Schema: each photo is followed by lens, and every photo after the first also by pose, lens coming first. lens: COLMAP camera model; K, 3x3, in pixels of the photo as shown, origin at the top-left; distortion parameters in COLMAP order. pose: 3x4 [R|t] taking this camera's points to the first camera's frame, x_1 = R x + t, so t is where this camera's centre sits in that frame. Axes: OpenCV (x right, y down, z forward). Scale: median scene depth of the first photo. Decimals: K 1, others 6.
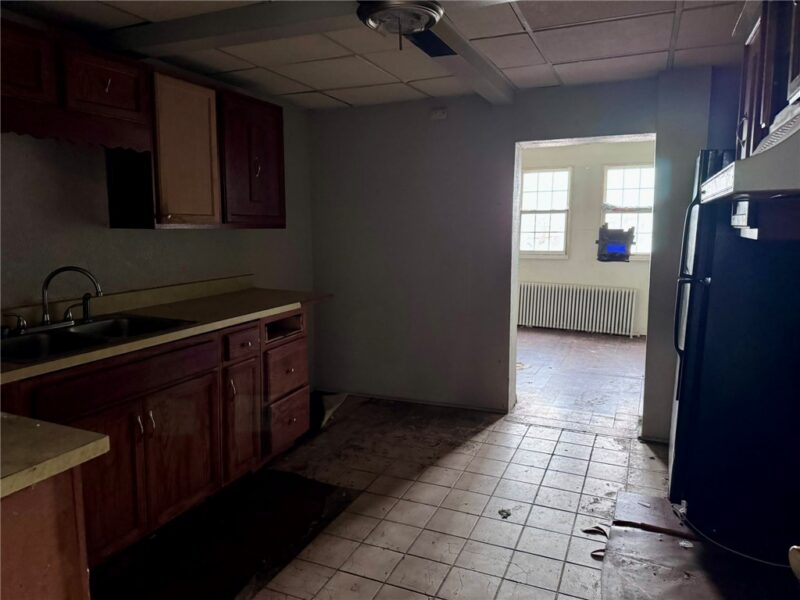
lens RADIAL K [[563.1, 0, 394.7], [0, 563.1, 308.2], [0, 0, 1]] dist [0.038452, -0.001530]
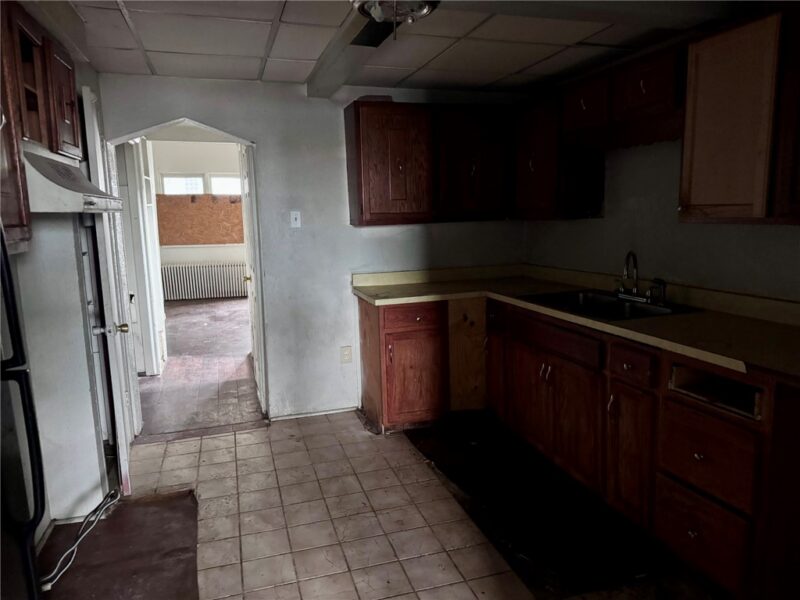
lens RADIAL K [[563.1, 0, 398.0], [0, 563.1, 300.5], [0, 0, 1]] dist [0.038452, -0.001530]
pose [[-0.750278, 0.127828, -0.648647, 0.688921], [-0.071113, 0.959834, 0.271408, -0.307457], [0.657287, 0.249759, -0.711051, 1.813759]]
